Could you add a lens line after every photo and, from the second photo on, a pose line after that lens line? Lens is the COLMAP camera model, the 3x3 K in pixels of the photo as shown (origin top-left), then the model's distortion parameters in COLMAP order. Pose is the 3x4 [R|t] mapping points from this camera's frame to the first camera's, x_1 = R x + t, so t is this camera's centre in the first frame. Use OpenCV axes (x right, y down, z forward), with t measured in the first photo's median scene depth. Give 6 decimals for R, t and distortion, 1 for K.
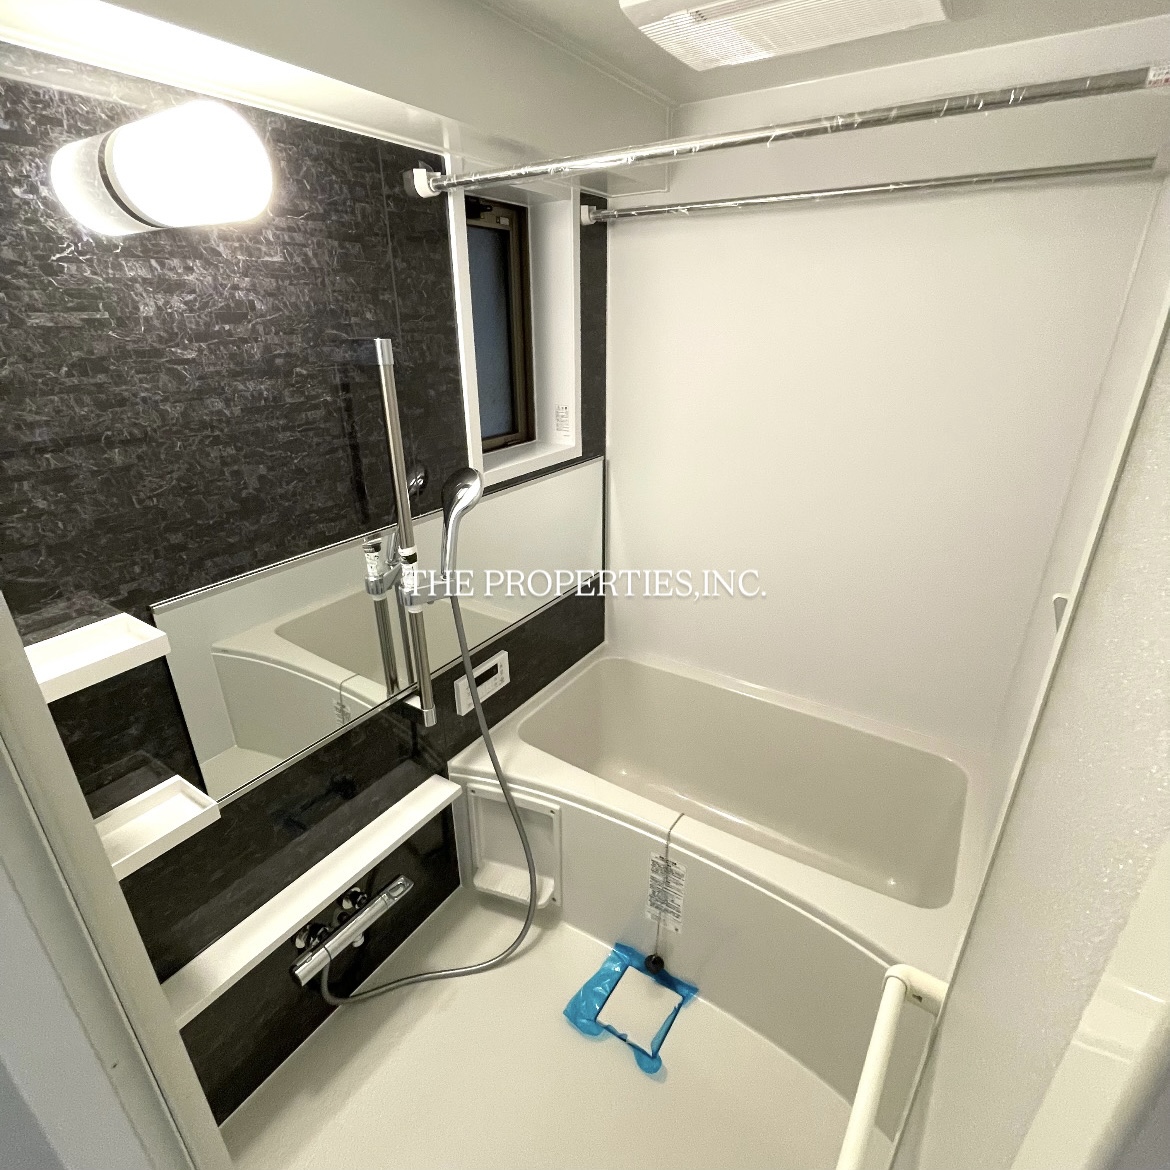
lens RADIAL K [[635.1, 0, 585.3], [0, 635.1, 582.0], [0, 0, 1]] dist [-0.003731, -0.000122]
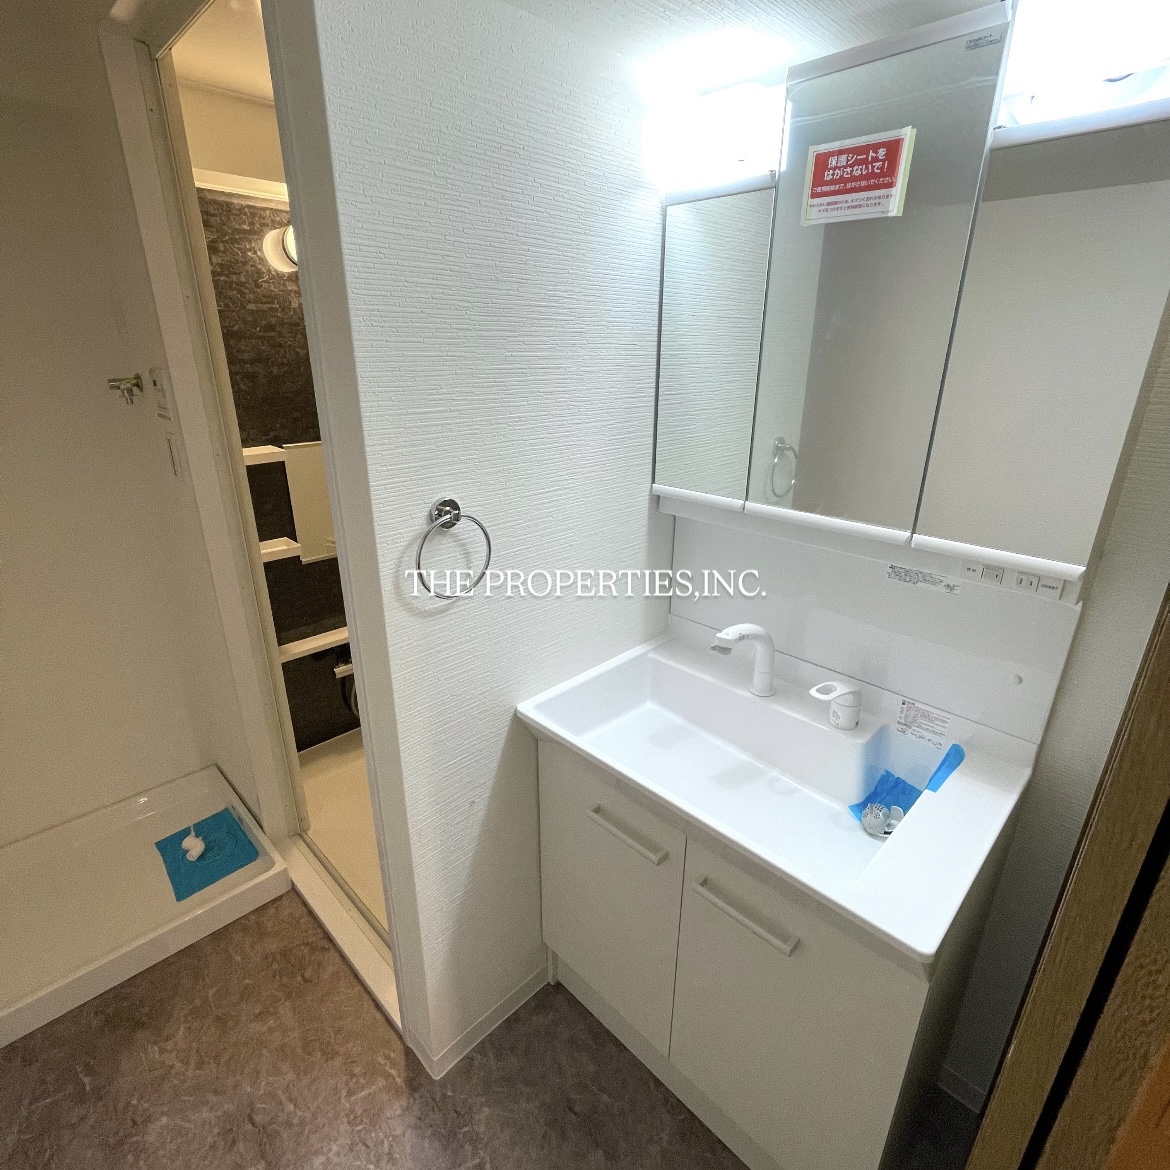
lens RADIAL K [[635.1, 0, 586.3], [0, 635.1, 587.2], [0, 0, 1]] dist [-0.003731, -0.000122]
pose [[0.977519, 0.081777, -0.194342, 0.852369], [-0.091949, 0.994796, -0.043897, 0.581866], [0.189741, 0.060780, 0.979951, -0.958348]]
